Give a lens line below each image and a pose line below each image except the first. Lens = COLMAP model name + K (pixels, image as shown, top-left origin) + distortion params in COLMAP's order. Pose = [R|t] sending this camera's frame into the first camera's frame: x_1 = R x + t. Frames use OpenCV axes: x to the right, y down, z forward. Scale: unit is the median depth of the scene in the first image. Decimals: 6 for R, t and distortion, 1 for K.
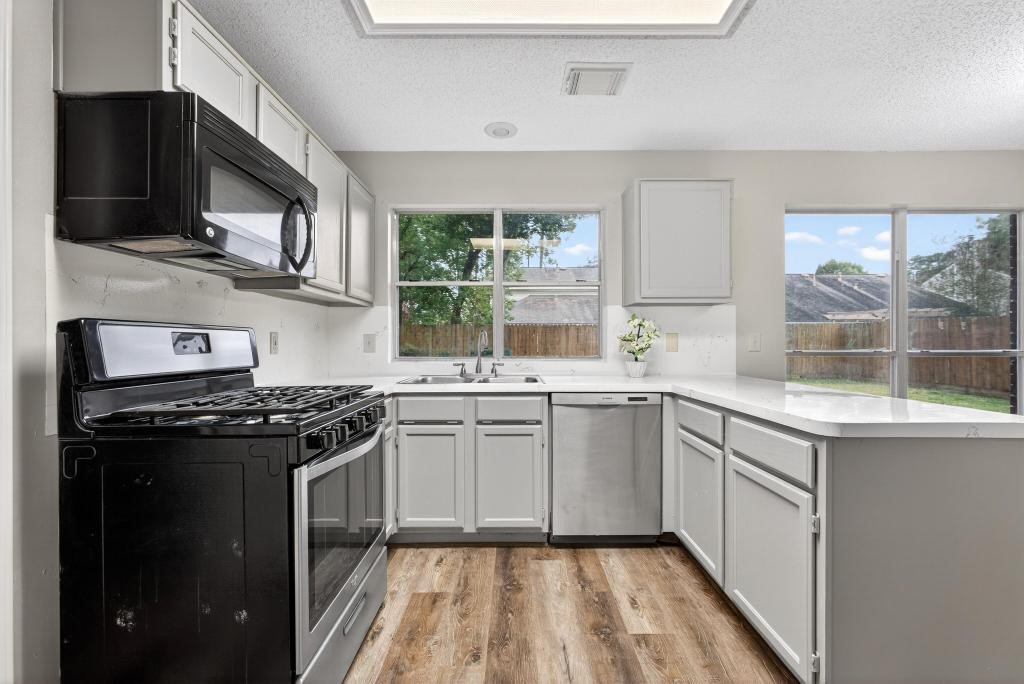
lens RADIAL K [[438.3, 0, 512.0], [0, 438.3, 342.0], [0, 0, 1]] dist [0.000997, 0.000298]
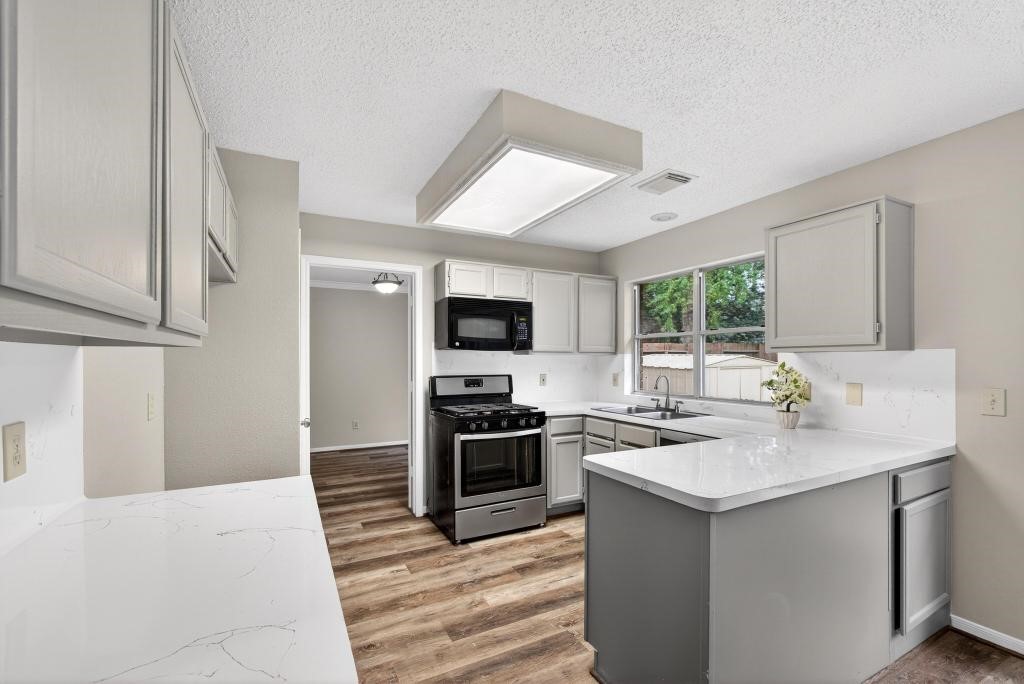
lens RADIAL K [[440.9, 0, 509.9], [0, 440.9, 360.5], [0, 0, 1]] dist [0.000467, 0.000098]
pose [[0.463348, 0.002530, -0.886173, 1.042359], [0.004170, 0.999979, 0.005036, -0.090375], [0.886167, -0.006028, 0.463328, 0.017721]]
